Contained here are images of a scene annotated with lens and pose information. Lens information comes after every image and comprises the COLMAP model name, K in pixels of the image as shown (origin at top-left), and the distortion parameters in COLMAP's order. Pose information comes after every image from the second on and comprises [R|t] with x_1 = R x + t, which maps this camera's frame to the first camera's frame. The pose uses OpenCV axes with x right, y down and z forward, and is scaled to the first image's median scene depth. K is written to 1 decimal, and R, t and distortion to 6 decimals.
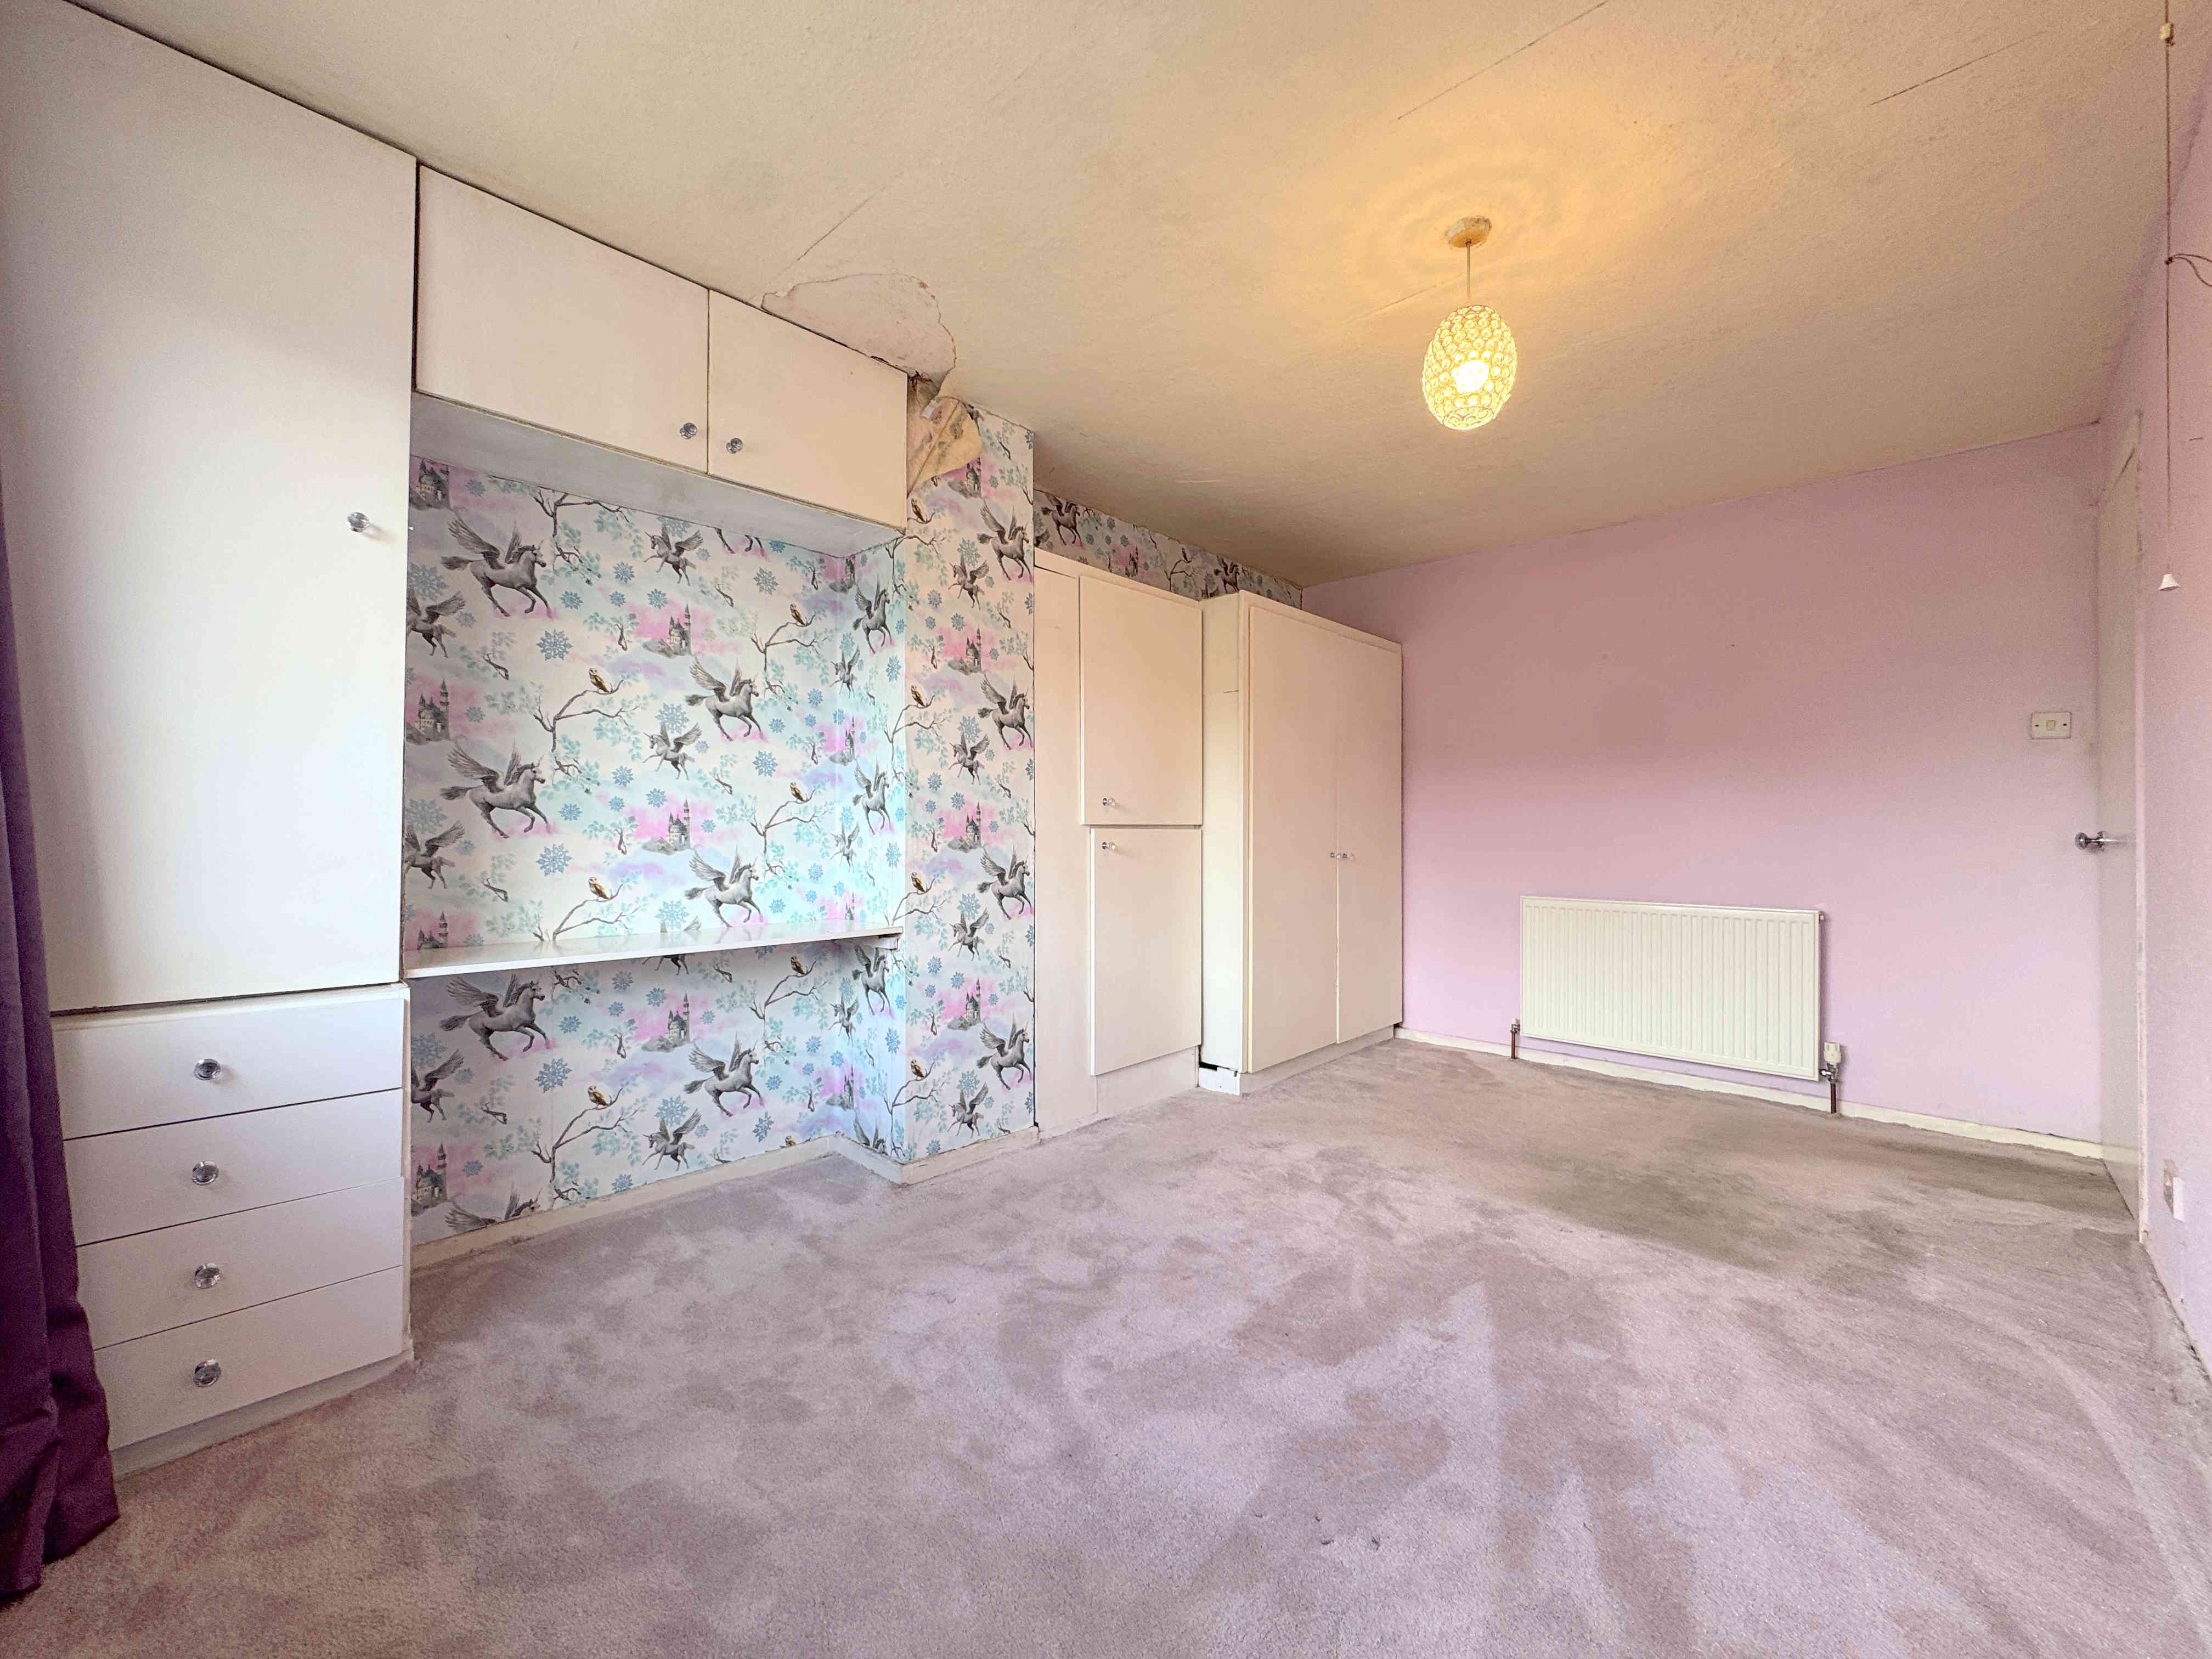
lens RADIAL K [[883.4, 0, 1100.9], [0, 883.4, 837.0], [0, 0, 1]] dist [-0.004538, 0.000430]
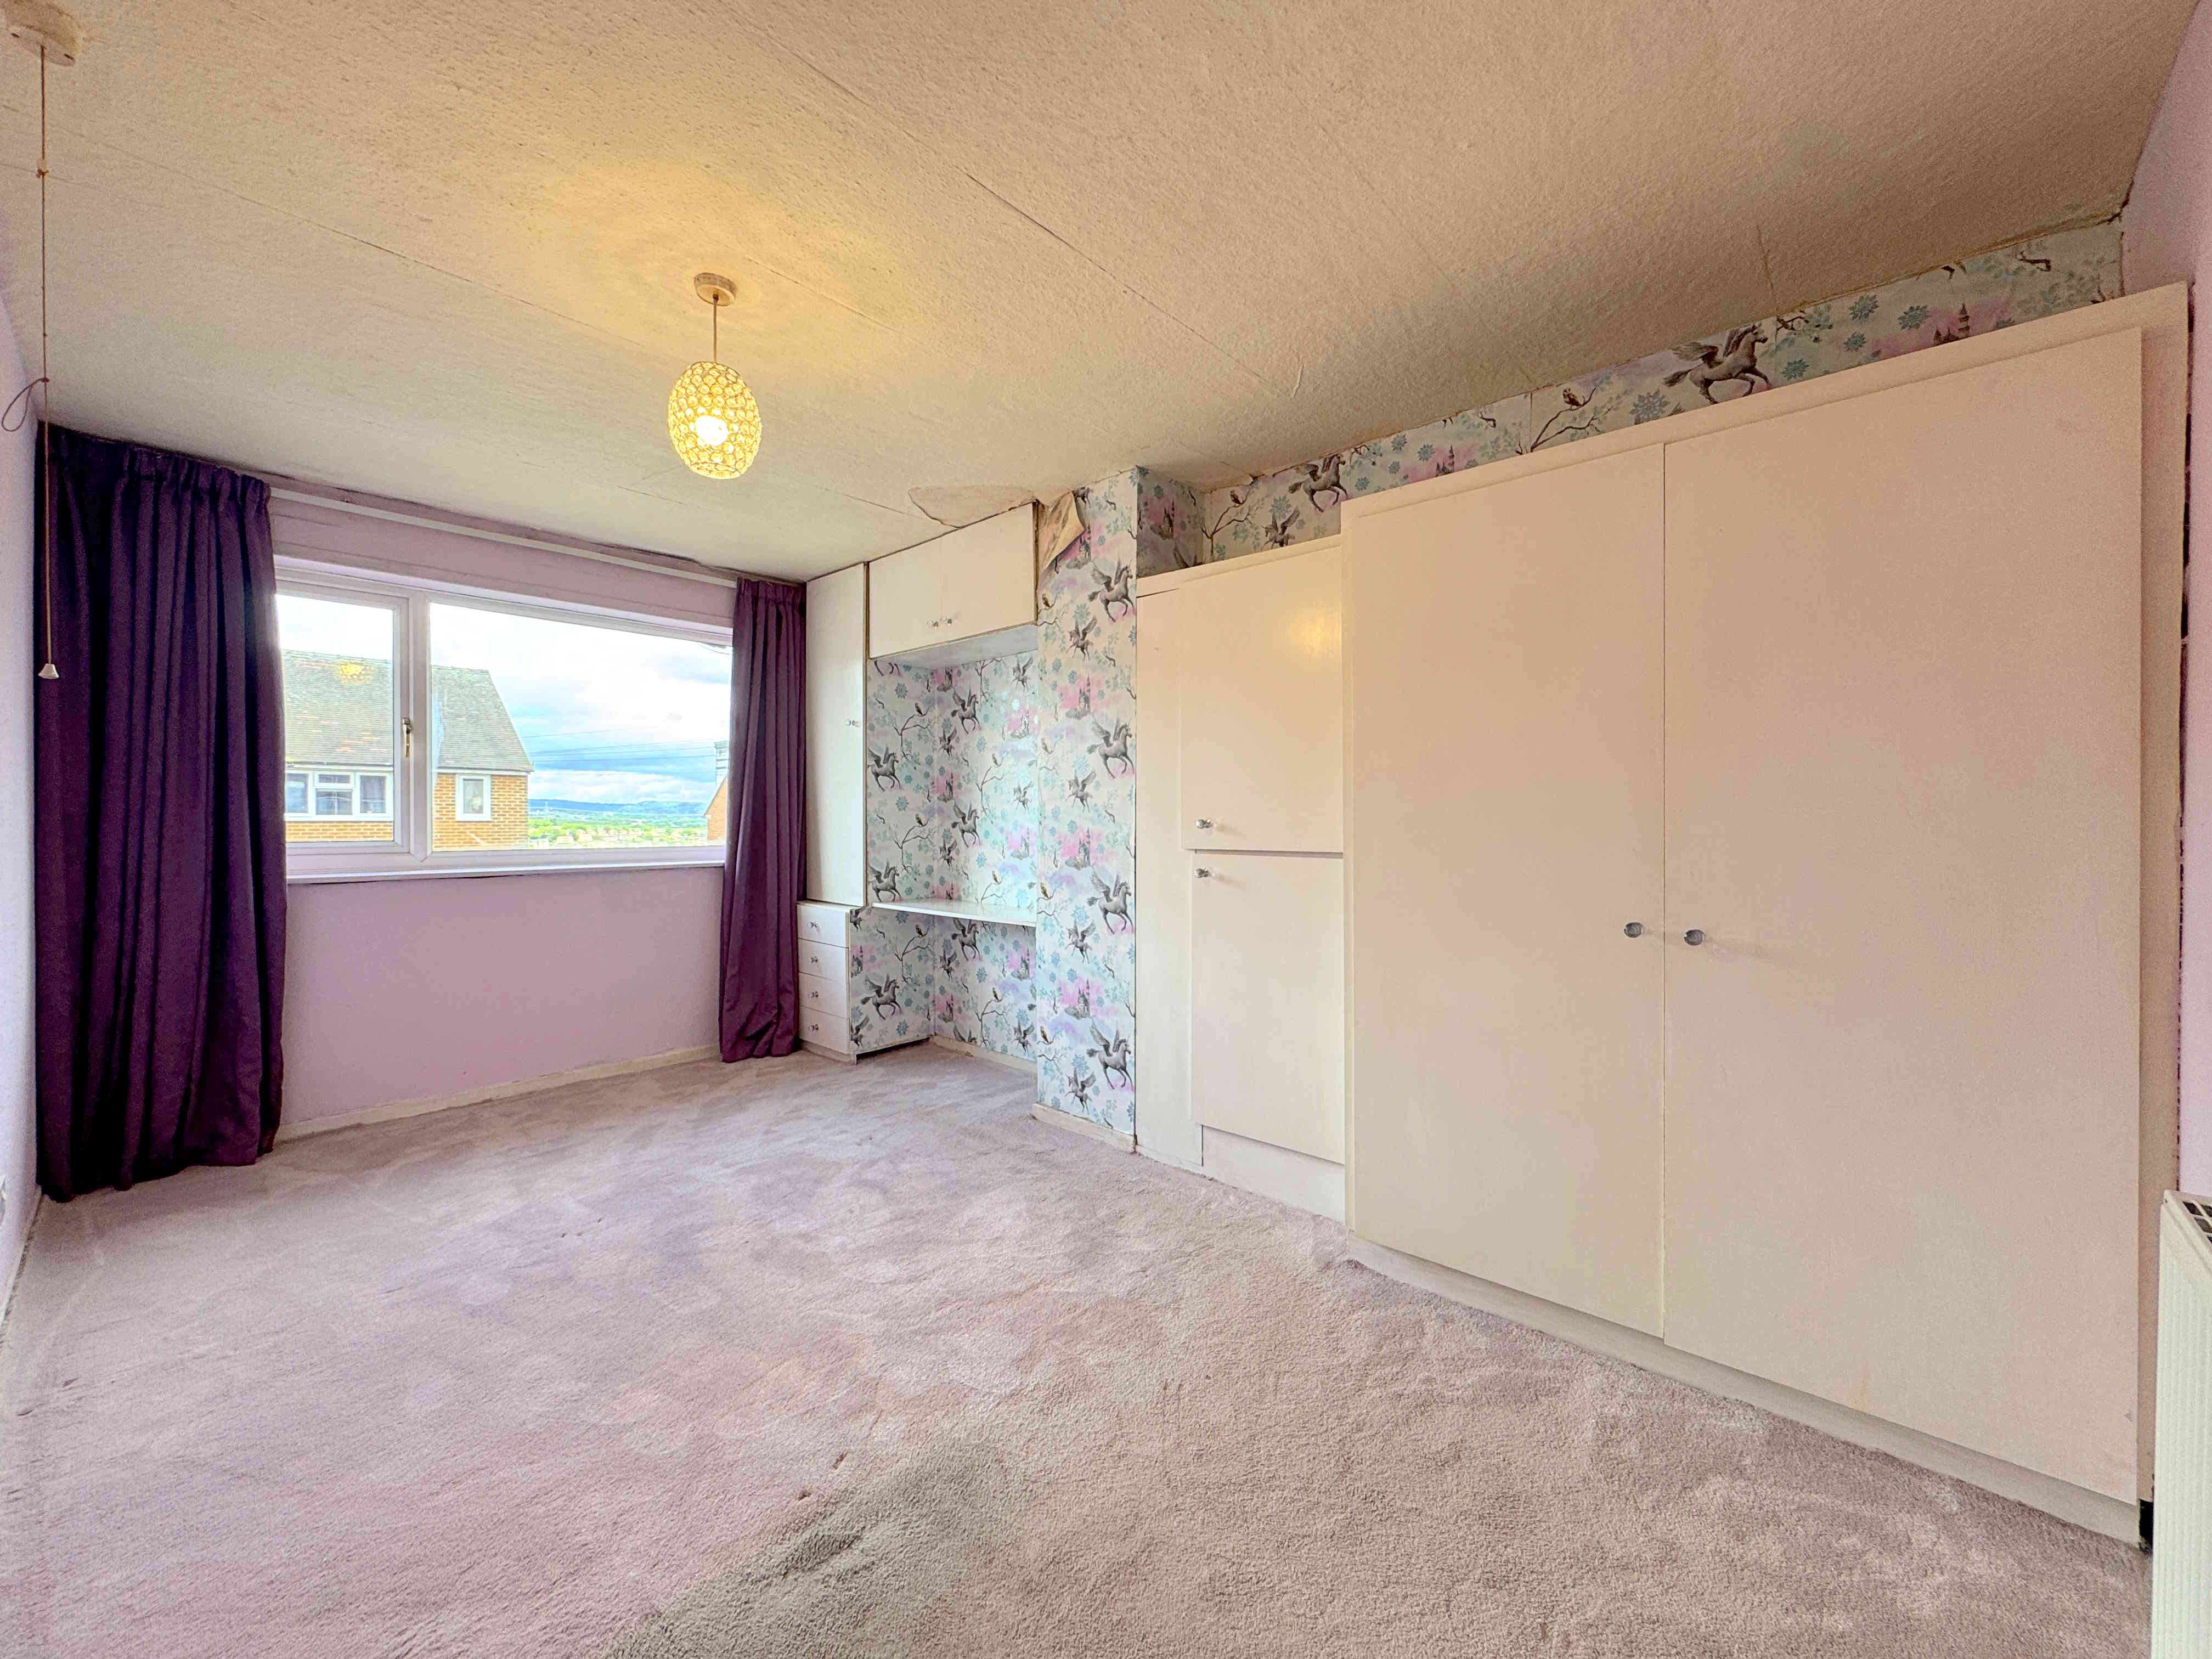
lens RADIAL K [[883.4, 0, 1101.9], [0, 883.4, 841.0], [0, 0, 1]] dist [-0.004538, 0.000430]
pose [[0.017225, 0.023592, -0.999573, 1.028066], [-0.007946, 0.999693, 0.023458, -0.049477], [0.999820, 0.007538, 0.017407, 1.006464]]
